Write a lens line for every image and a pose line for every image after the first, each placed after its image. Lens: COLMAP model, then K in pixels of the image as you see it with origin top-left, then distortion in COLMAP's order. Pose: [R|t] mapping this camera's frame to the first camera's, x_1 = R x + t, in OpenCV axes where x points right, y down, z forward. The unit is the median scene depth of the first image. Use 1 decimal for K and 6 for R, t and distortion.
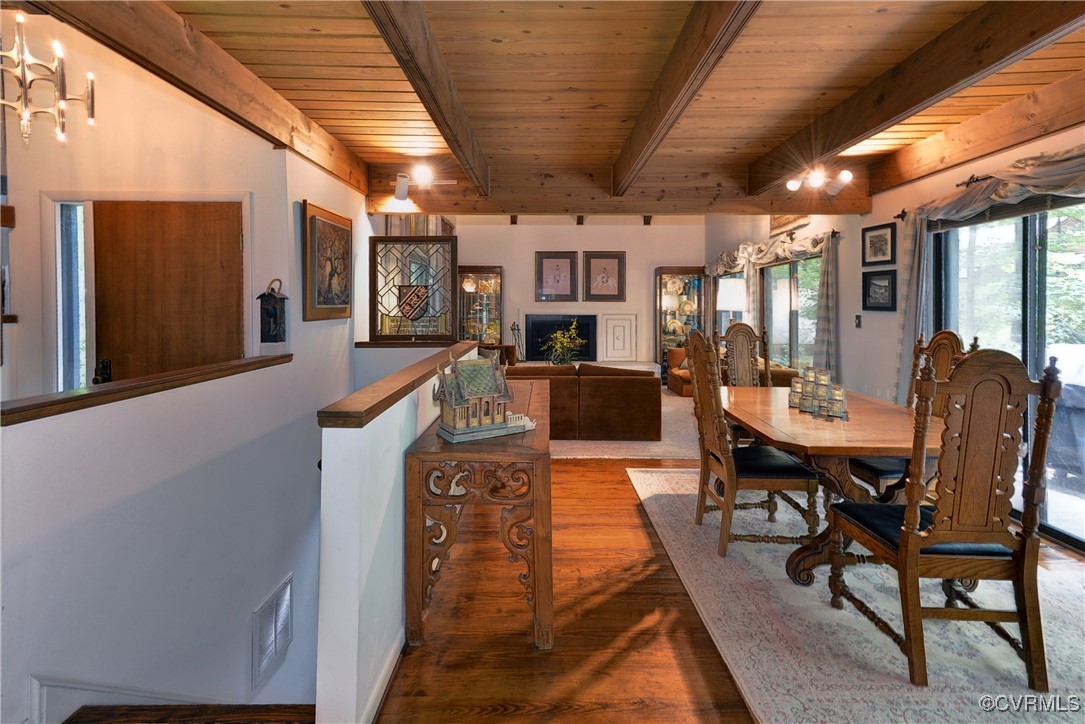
lens RADIAL K [[515.6, 0, 551.0], [0, 515.6, 313.8], [0, 0, 1]] dist [0.001307, 0.009861]
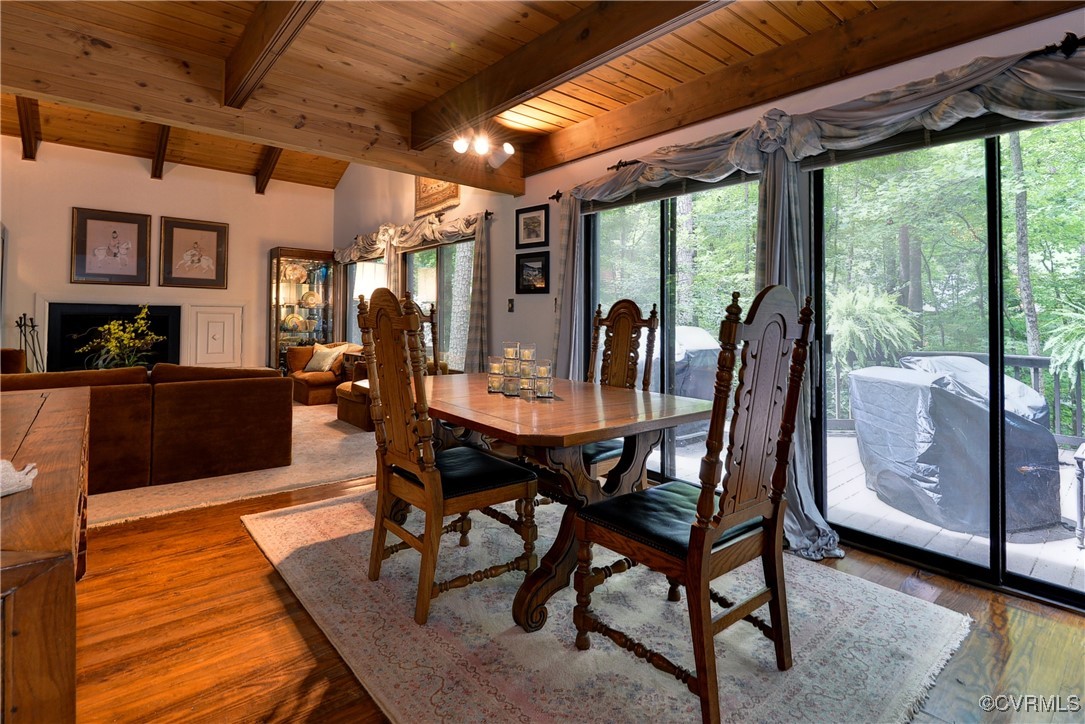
lens RADIAL K [[518.7, 0, 532.0], [0, 518.7, 309.3], [0, 0, 1]] dist [0.006377, 0.000444]
pose [[0.770488, 0.019193, 0.637166, 0.004333], [-0.002490, 0.999630, -0.027100, 0.054564], [-0.637450, 0.019293, 0.770250, 0.252277]]
